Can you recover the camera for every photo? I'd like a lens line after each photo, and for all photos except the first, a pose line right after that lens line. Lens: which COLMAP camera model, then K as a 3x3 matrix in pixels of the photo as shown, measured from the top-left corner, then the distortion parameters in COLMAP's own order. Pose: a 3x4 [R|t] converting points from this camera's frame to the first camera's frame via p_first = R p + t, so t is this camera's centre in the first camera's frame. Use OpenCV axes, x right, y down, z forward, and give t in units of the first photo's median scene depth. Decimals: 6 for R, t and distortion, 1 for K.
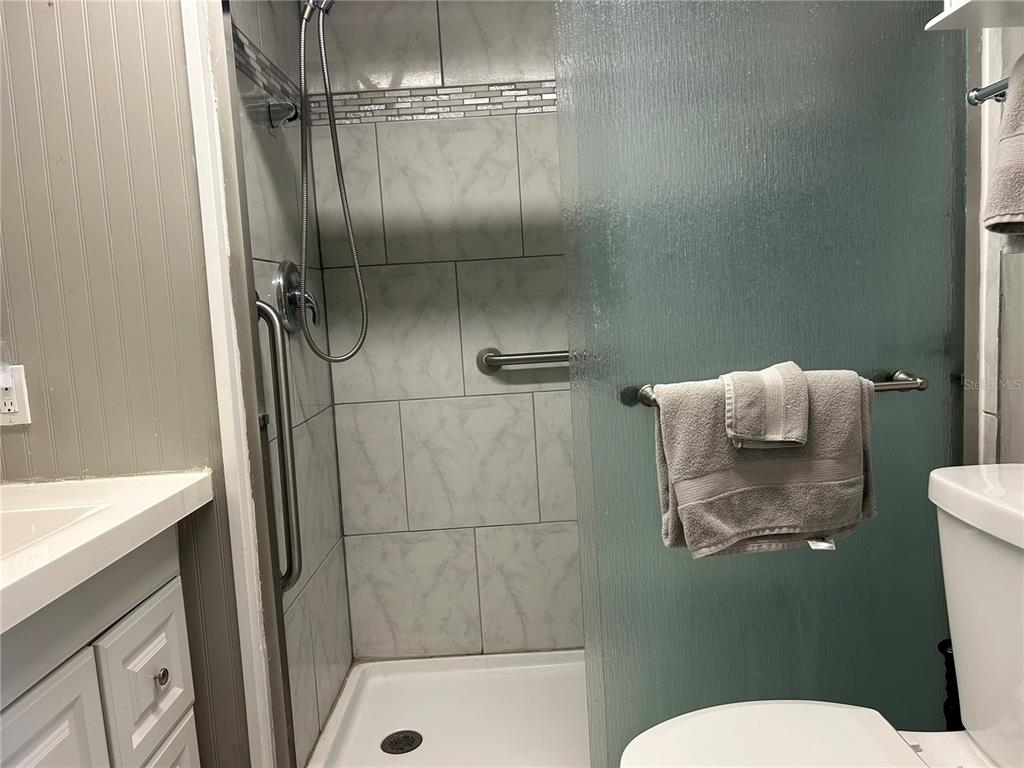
lens RADIAL K [[776.0, 0, 516.3], [0, 776.0, 385.9], [0, 0, 1]] dist [0.072980, -0.076328]
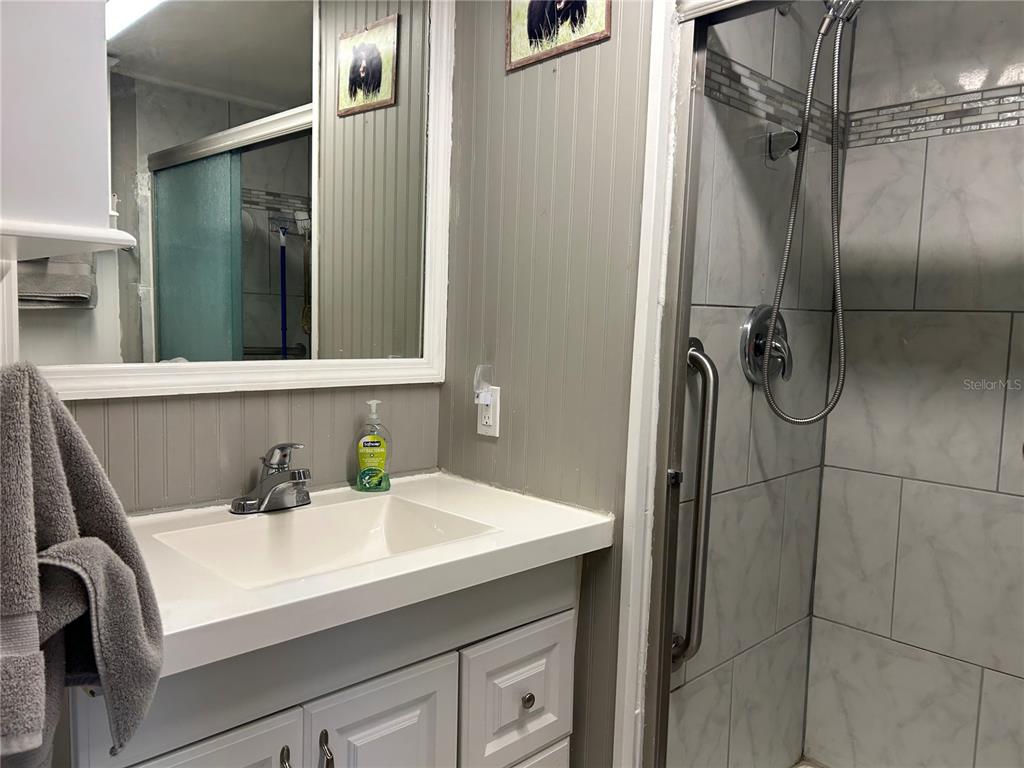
lens RADIAL K [[776.0, 0, 511.0], [0, 776.0, 387.1], [0, 0, 1]] dist [0.072980, -0.076328]
pose [[0.696166, 0.143755, -0.703340, 0.132640], [-0.147031, 0.987528, 0.056309, -0.063254], [0.702662, 0.064213, 0.708620, 0.133018]]
